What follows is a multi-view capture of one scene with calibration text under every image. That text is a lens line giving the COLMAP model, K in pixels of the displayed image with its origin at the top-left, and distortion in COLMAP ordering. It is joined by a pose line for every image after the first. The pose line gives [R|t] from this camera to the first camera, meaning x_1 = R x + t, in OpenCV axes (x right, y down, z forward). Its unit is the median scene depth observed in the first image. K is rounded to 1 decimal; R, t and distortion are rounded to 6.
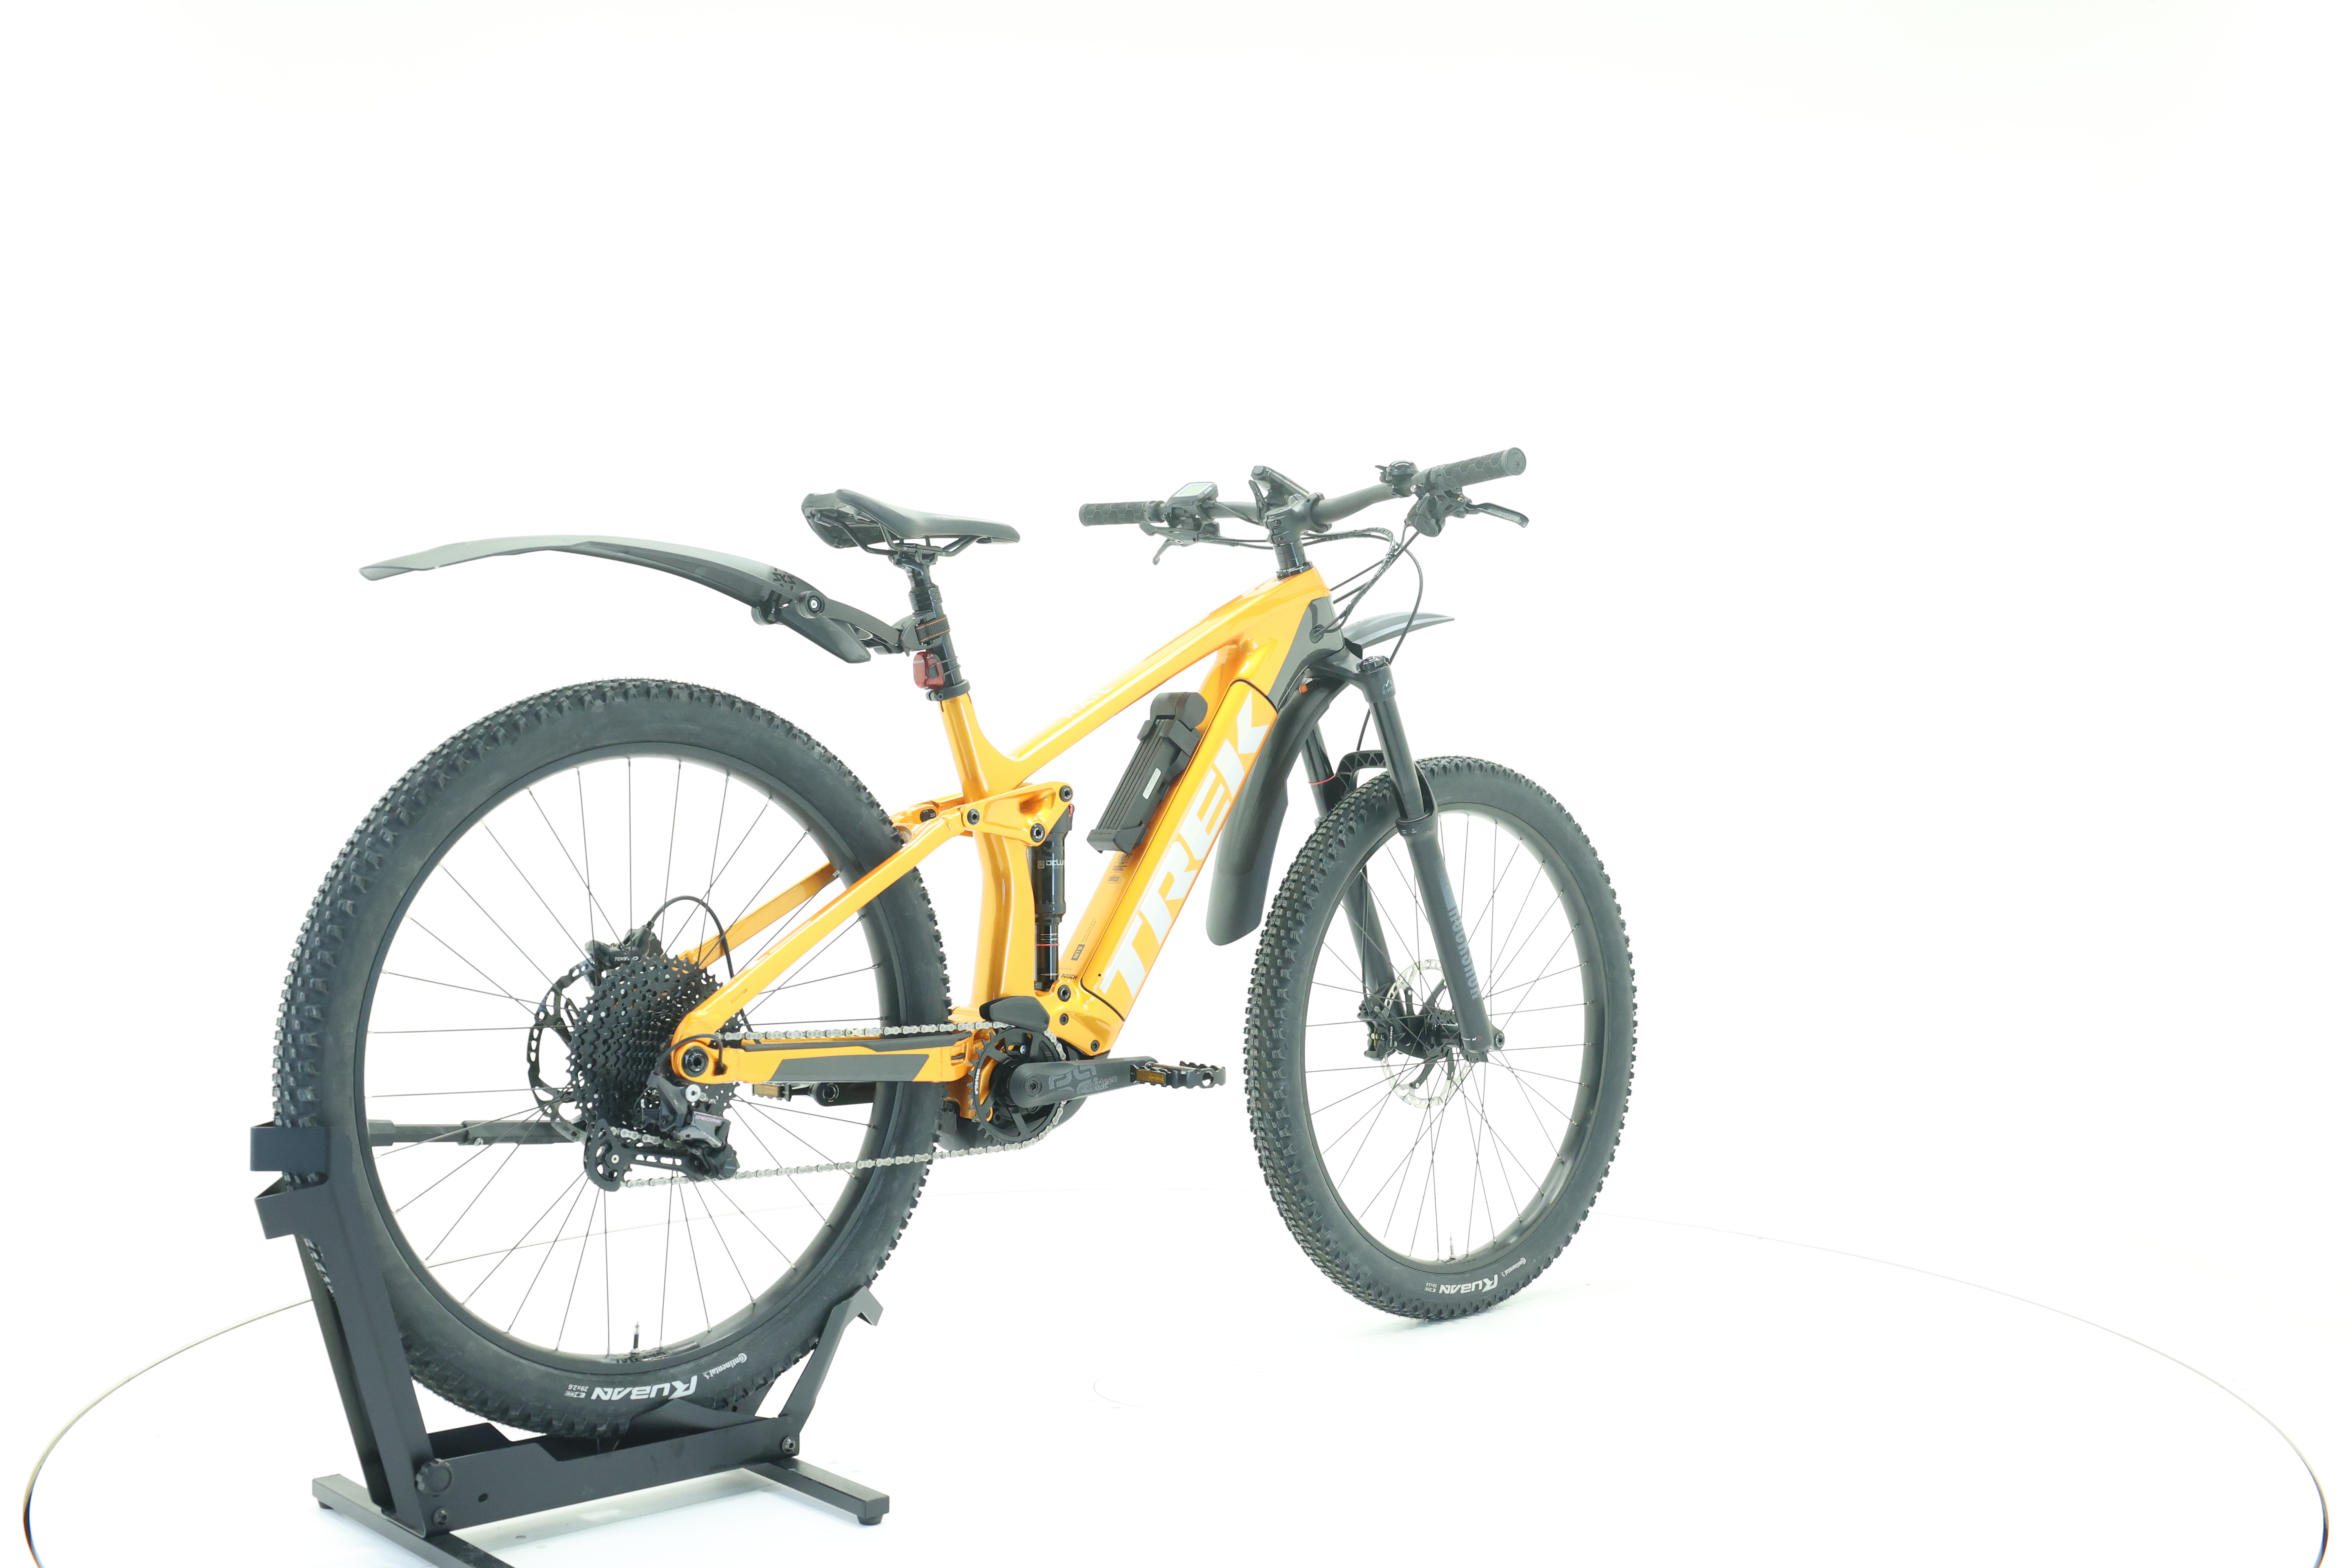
lens RADIAL K [[2482.8, 0, 1167.5], [0, 2482.8, 774.4], [0, 0, 1]] dist [-0.002137, 0.000000]
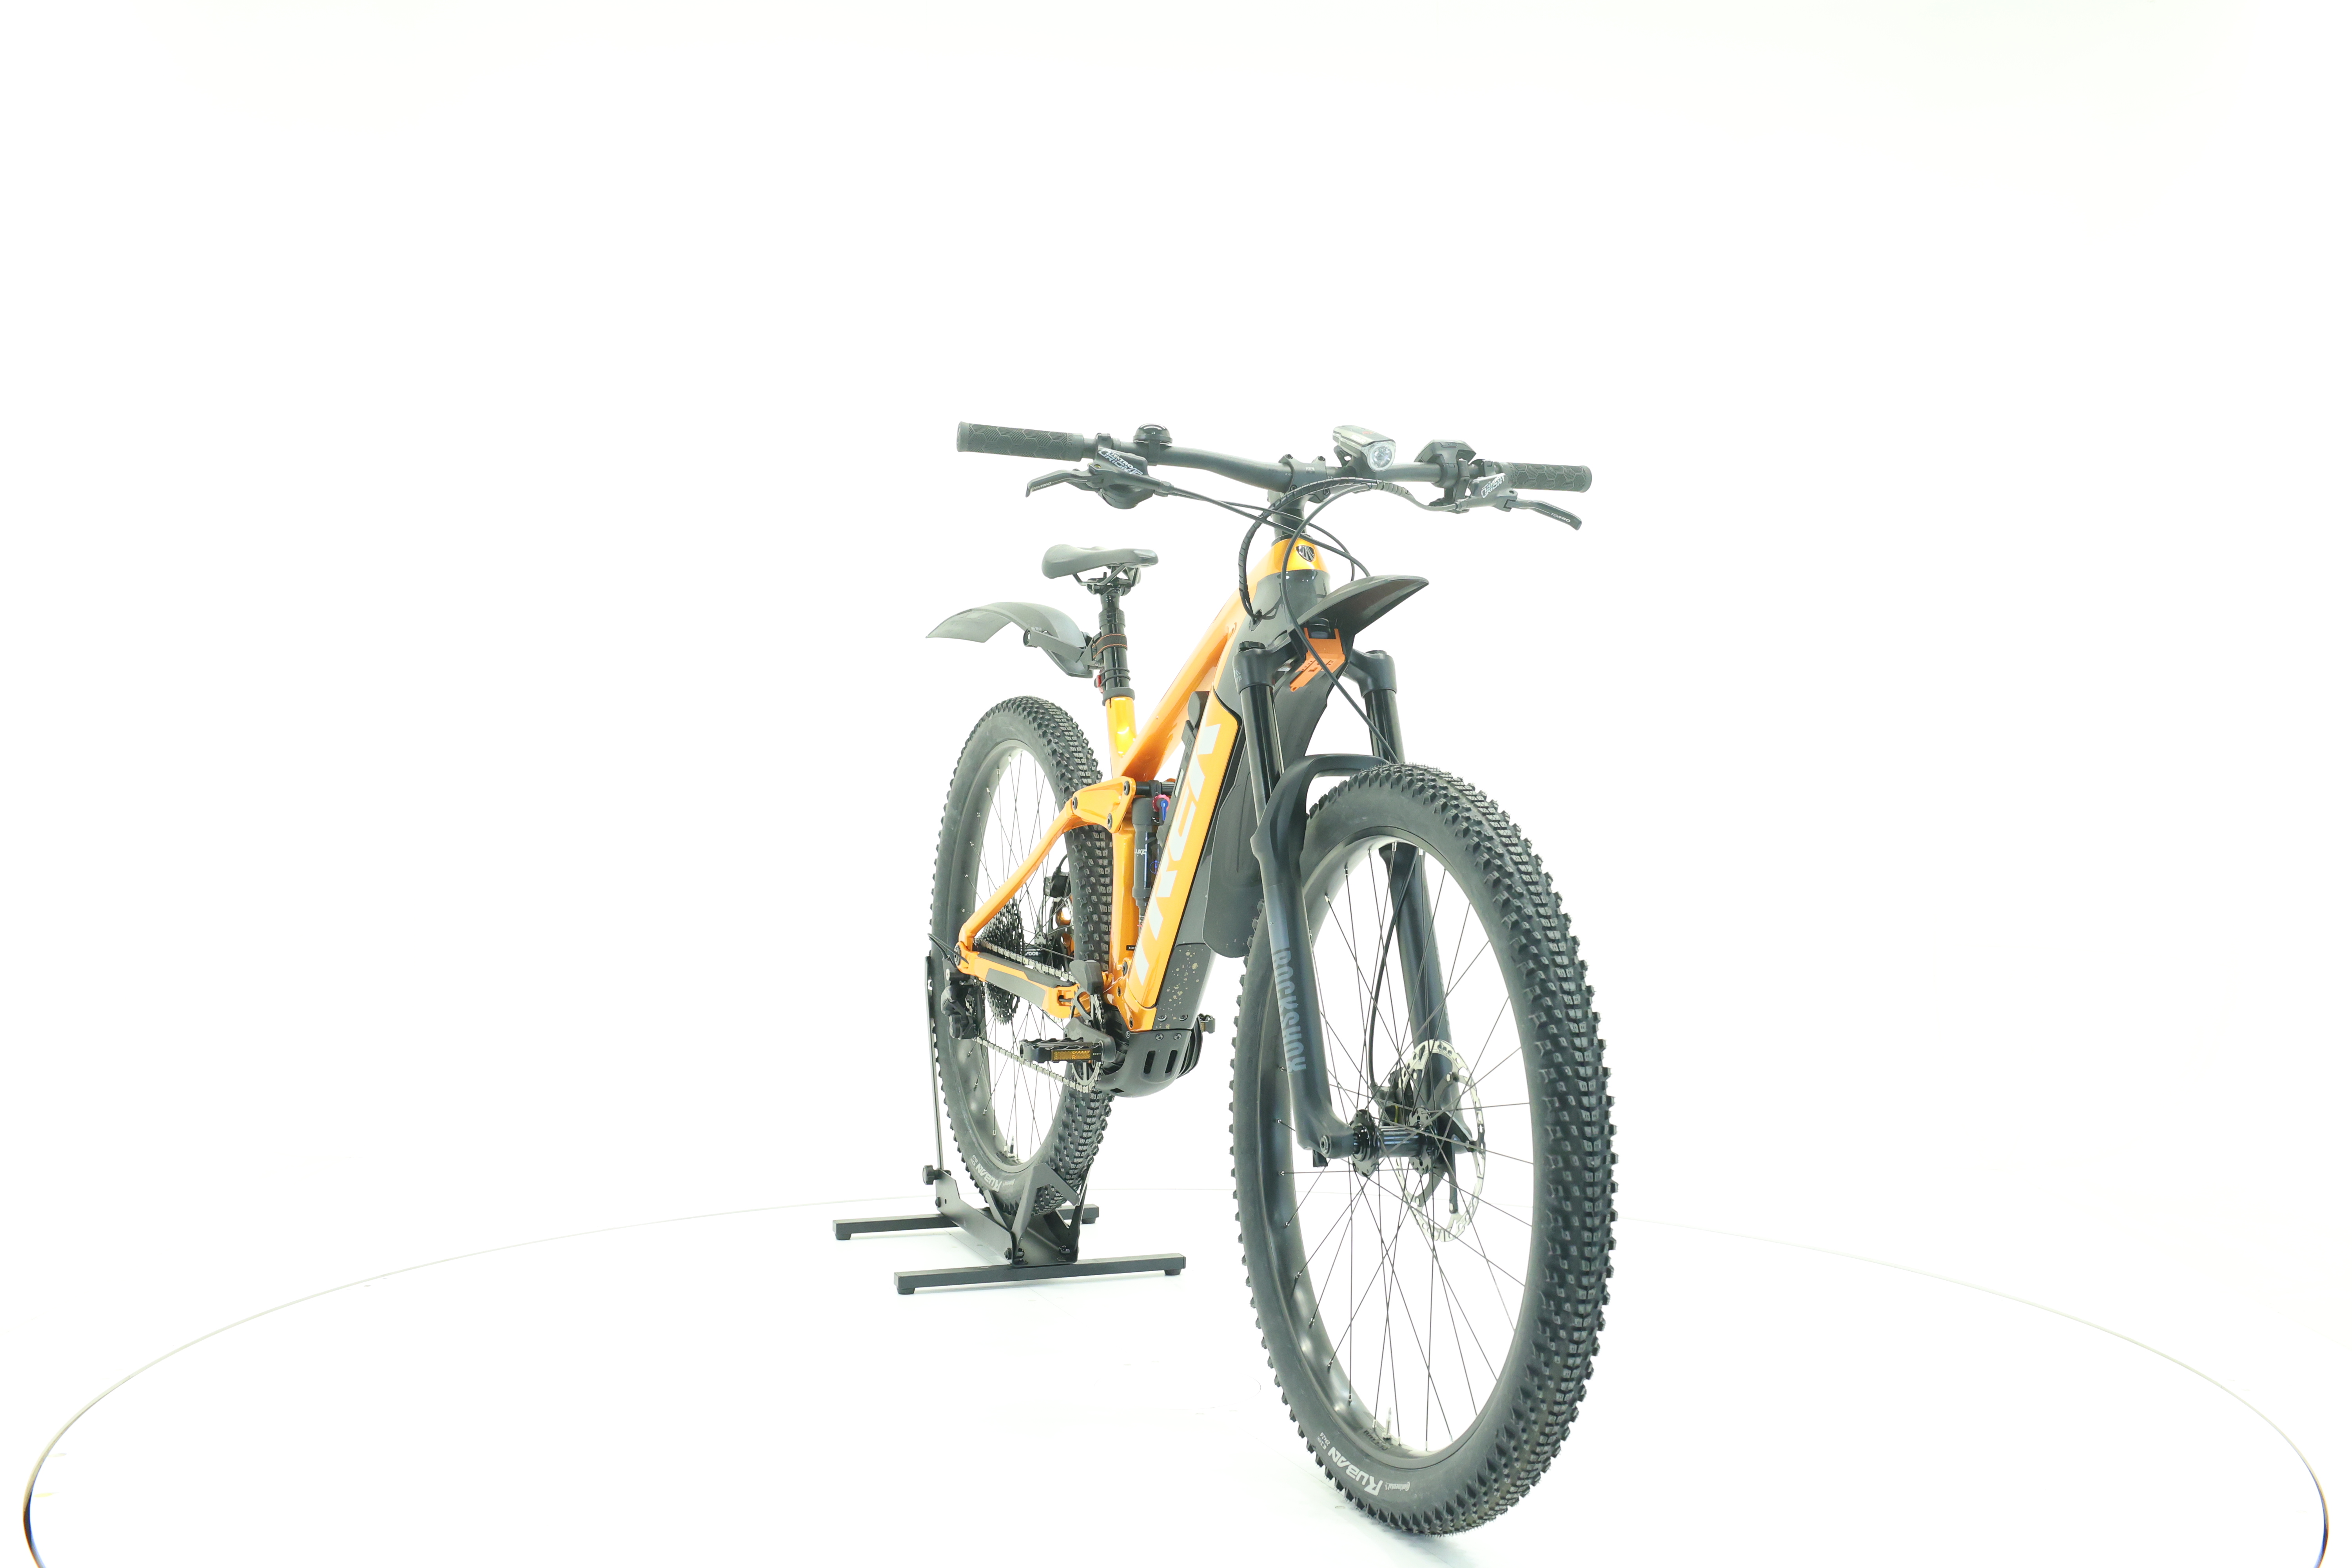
lens RADIAL K [[2482.8, 0, 1170.7], [0, 2482.8, 782.7], [0, 0, 1]] dist [-0.002137, 0.000000]
pose [[-0.366206, 0.014689, -0.930418, 1.009893], [-0.020919, 0.999493, 0.024014, -0.022243], [0.930299, 0.028257, -0.365713, 1.469782]]
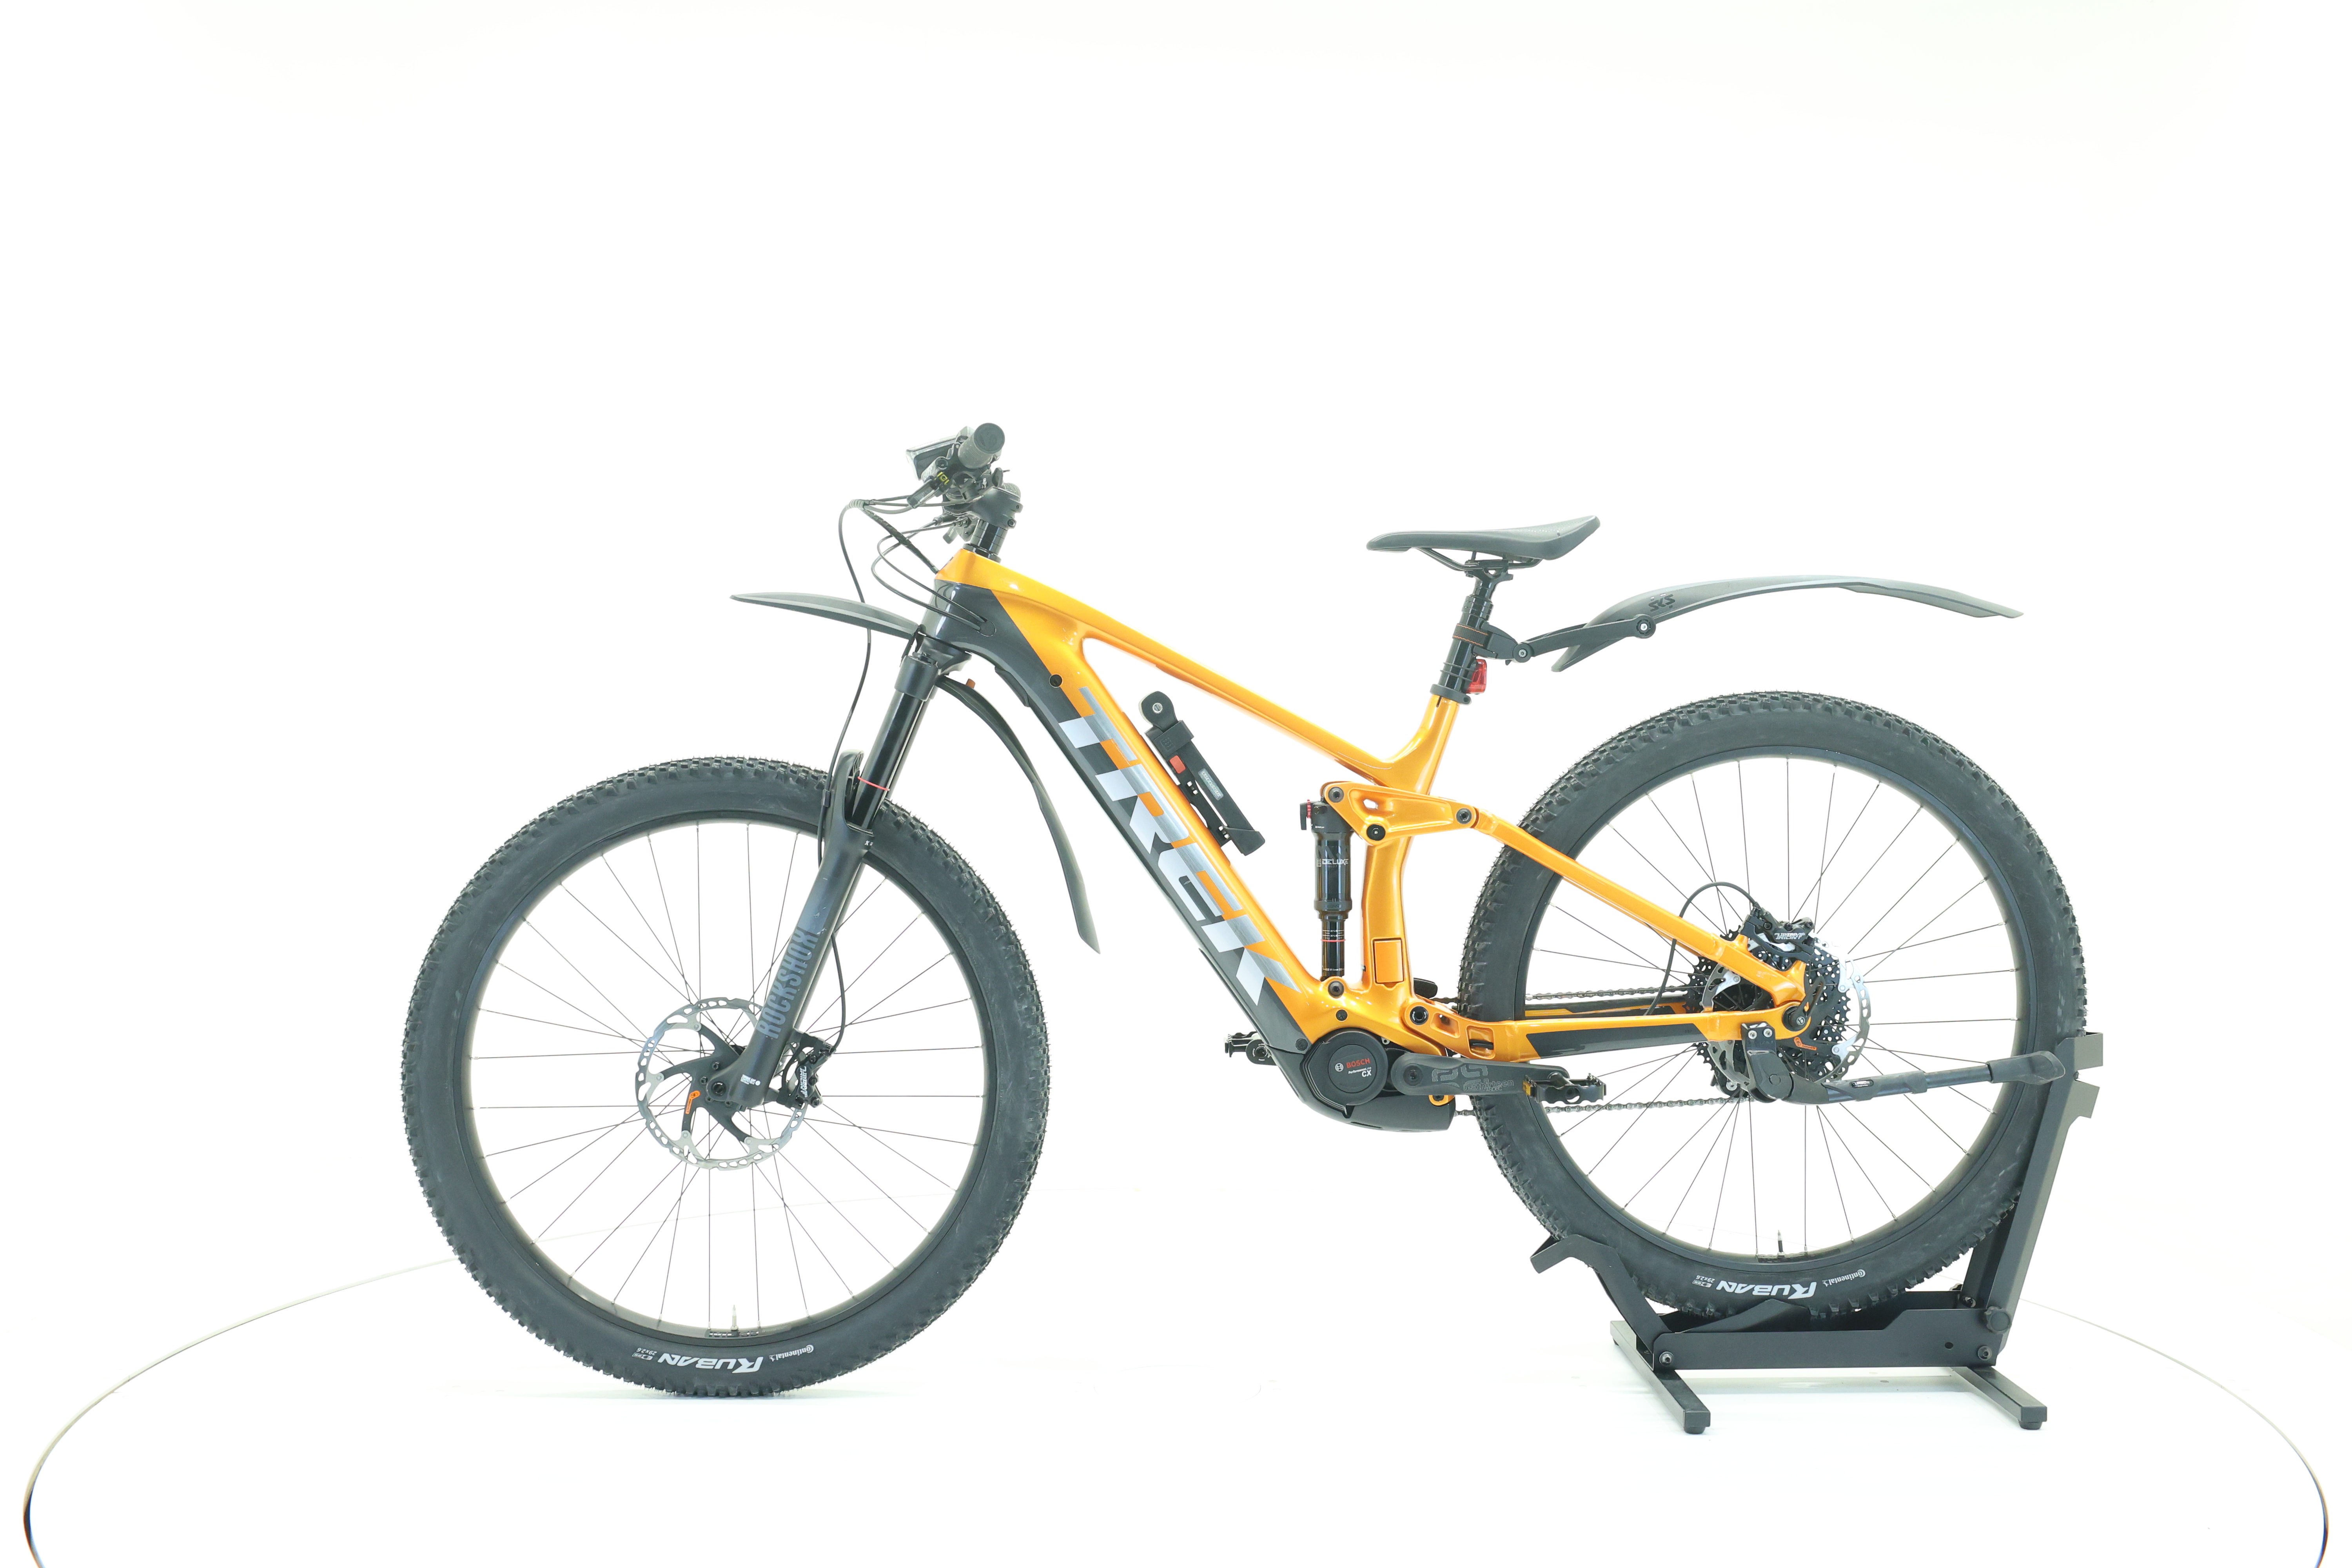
lens RADIAL K [[2482.8, 0, 1178.3], [0, 2482.8, 777.7], [0, 0, 1]] dist [-0.002137, 0.000000]
pose [[-0.773336, -0.017317, 0.633760, -0.678231], [0.004533, 0.999450, 0.032841, -0.033943], [-0.633980, 0.028270, -0.772833, 1.914348]]
